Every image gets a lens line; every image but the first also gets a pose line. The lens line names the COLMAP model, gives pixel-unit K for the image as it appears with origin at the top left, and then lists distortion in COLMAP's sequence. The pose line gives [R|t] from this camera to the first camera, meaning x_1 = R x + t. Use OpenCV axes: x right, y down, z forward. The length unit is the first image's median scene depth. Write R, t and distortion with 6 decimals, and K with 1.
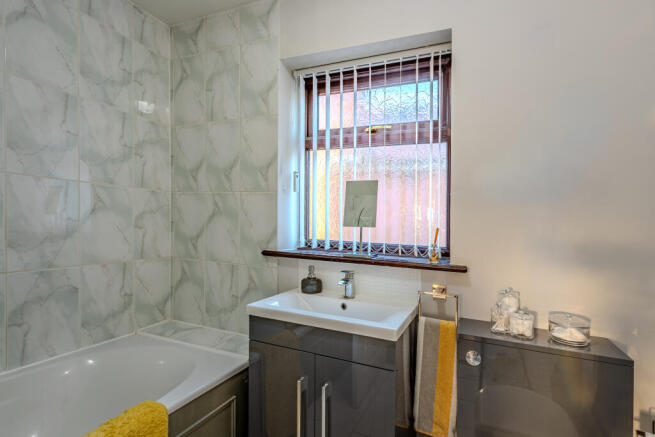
lens RADIAL K [[322.2, 0, 328.2], [0, 322.2, 218.7], [0, 0, 1]] dist [0.005168, -0.000882]
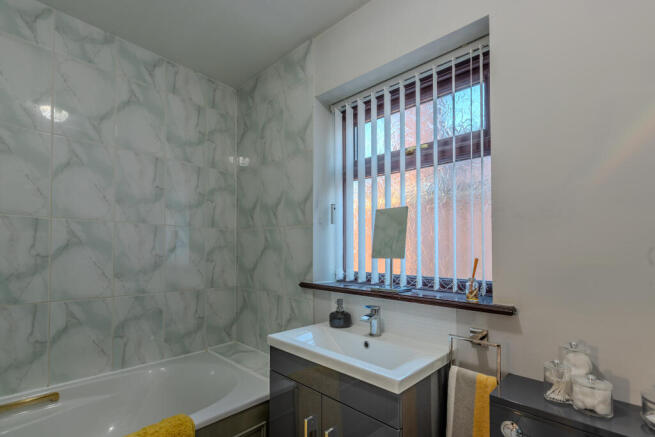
lens RADIAL K [[300.2, 0, 324.1], [0, 300.2, 242.8], [0, 0, 1]] dist [0.000448, 0.001253]
pose [[0.933459, -0.032064, -0.357249, 0.229670], [0.024127, 0.999354, -0.026654, -0.000914], [0.357873, 0.016261, 0.933629, 0.132471]]
